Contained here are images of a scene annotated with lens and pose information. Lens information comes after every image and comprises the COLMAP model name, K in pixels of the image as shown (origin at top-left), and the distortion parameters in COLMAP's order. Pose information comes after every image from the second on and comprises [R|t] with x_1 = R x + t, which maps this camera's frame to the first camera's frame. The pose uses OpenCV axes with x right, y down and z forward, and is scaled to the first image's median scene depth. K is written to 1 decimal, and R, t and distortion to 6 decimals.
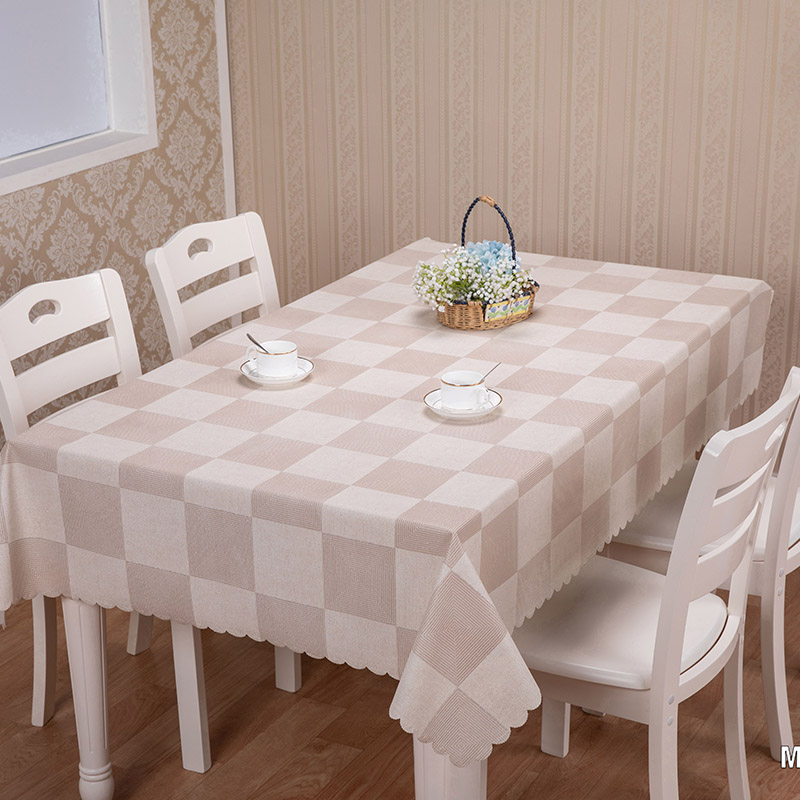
lens RADIAL K [[1692.5, 0, 400.0], [0, 1692.5, 400.0], [0, 0, 1]] dist [-0.018467, -0.789863]
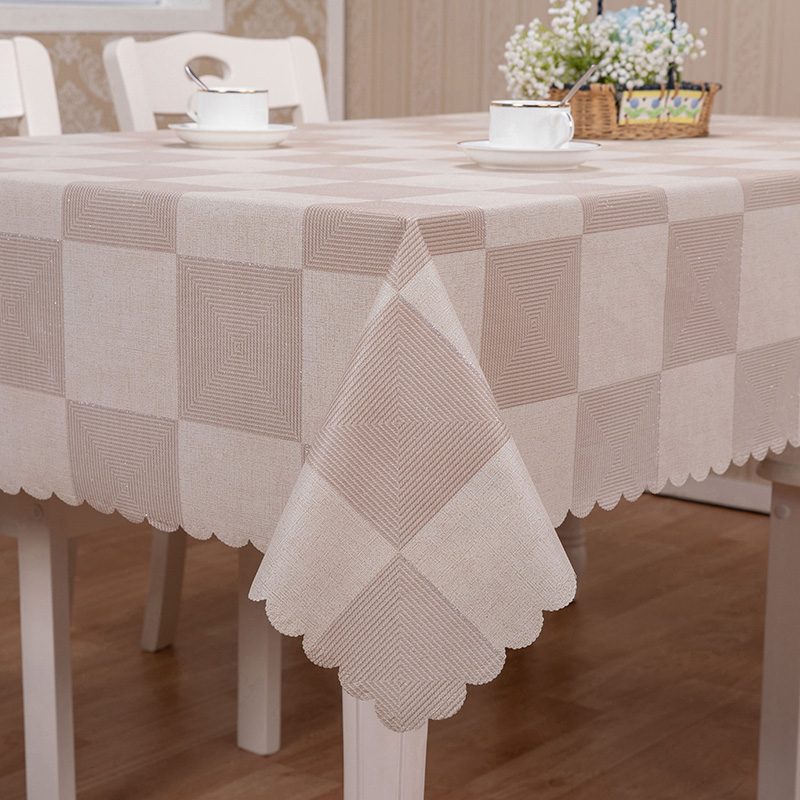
lens RADIAL K [[1915.4, 0, 400.0], [0, 1915.4, 400.0], [0, 0, 1]] dist [0.119412, -0.204024]
pose [[0.985879, 0.055890, -0.157855, 0.086672], [-0.079508, 0.985859, -0.147517, 0.154417], [0.147378, 0.157984, 0.976381, 0.353225]]
